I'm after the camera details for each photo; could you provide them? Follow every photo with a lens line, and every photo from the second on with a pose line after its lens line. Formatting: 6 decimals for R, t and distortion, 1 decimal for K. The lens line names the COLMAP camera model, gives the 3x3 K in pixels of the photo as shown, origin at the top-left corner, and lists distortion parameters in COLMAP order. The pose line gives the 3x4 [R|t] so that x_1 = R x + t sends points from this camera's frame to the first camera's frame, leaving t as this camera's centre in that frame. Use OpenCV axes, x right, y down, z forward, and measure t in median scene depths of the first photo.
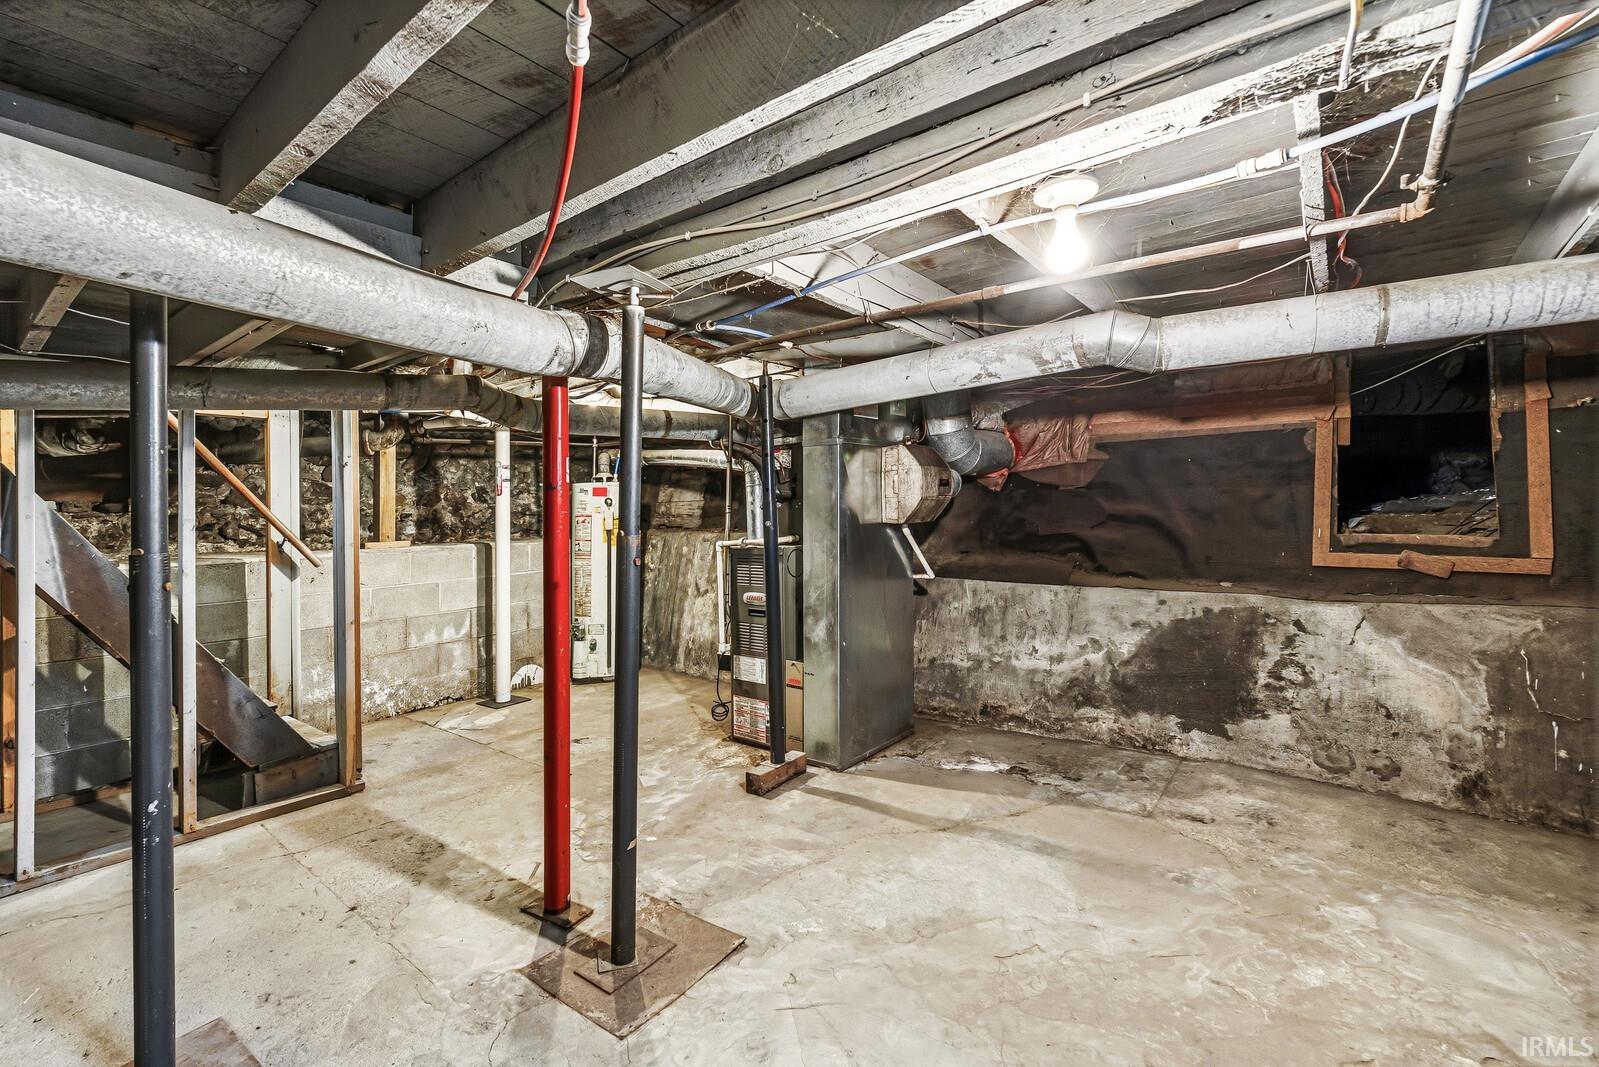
lens RADIAL K [[662.0, 0, 761.7], [0, 662.0, 504.4], [0, 0, 1]] dist [-0.000223, -0.000045]
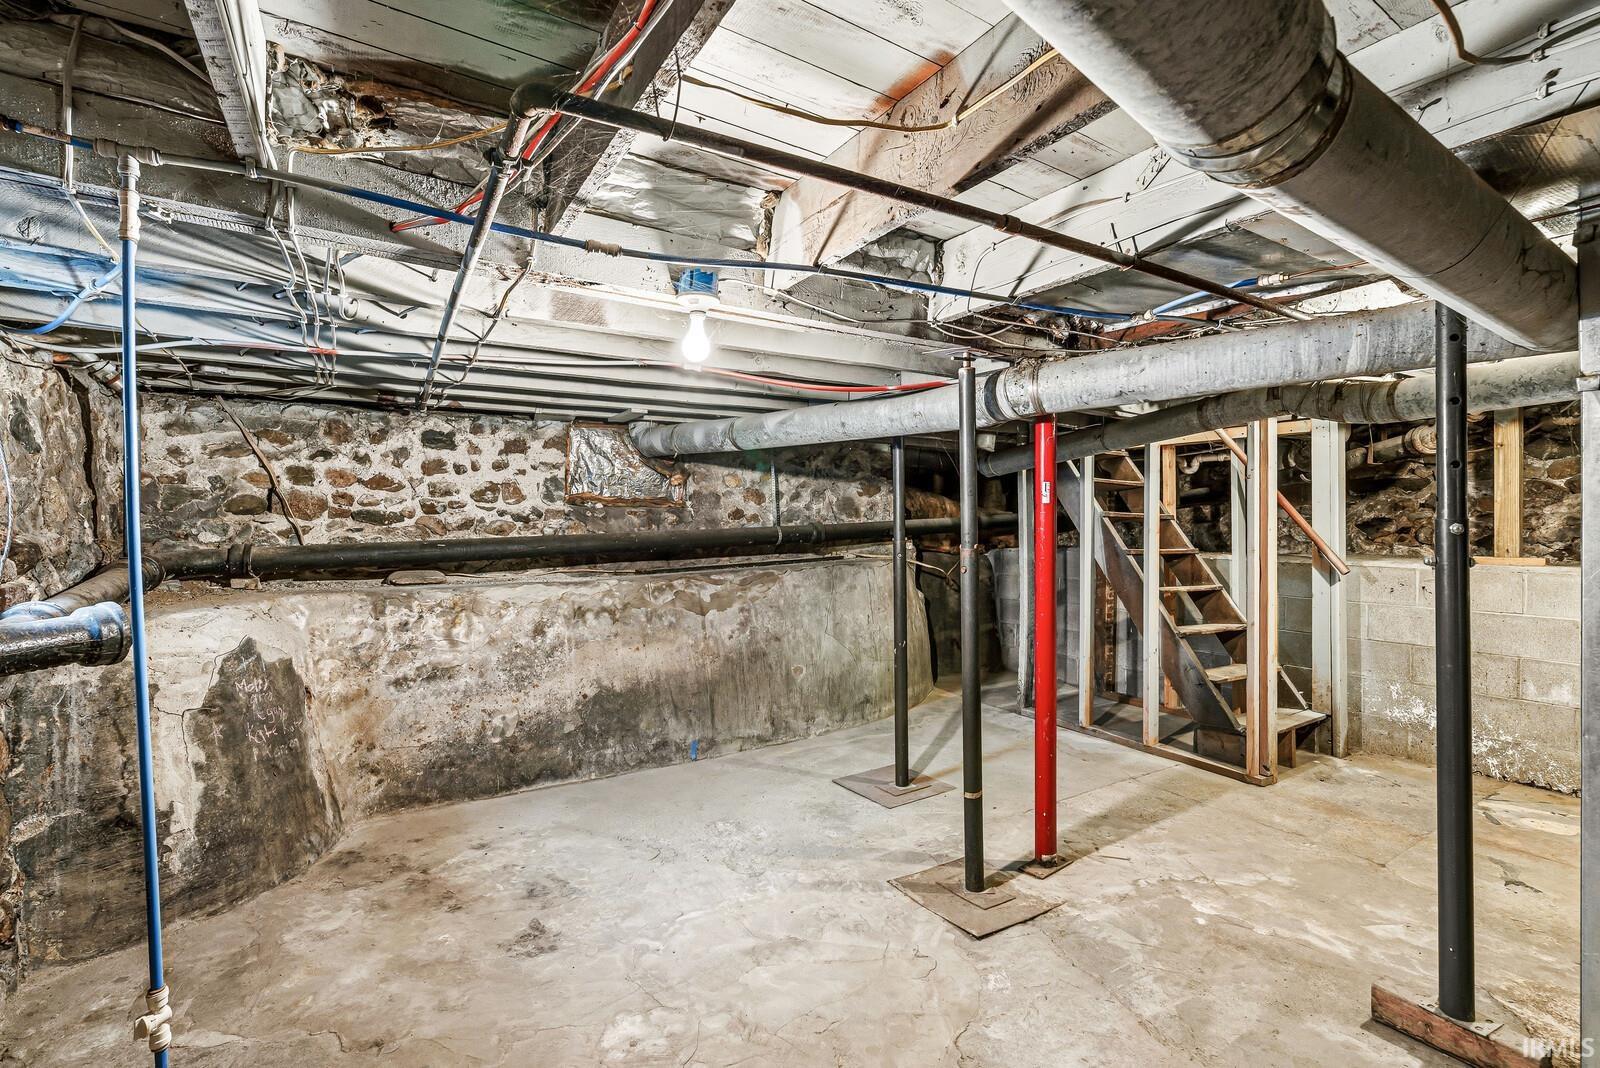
lens RADIAL K [[685.4, 0, 797.0], [0, 685.4, 523.9], [0, 0, 1]] dist [-0.000637, -0.000379]
pose [[-0.291535, 0.025006, -0.956233, 0.784877], [0.016919, 0.999637, 0.020983, -0.024473], [0.956410, -0.010062, -0.291852, 0.752994]]
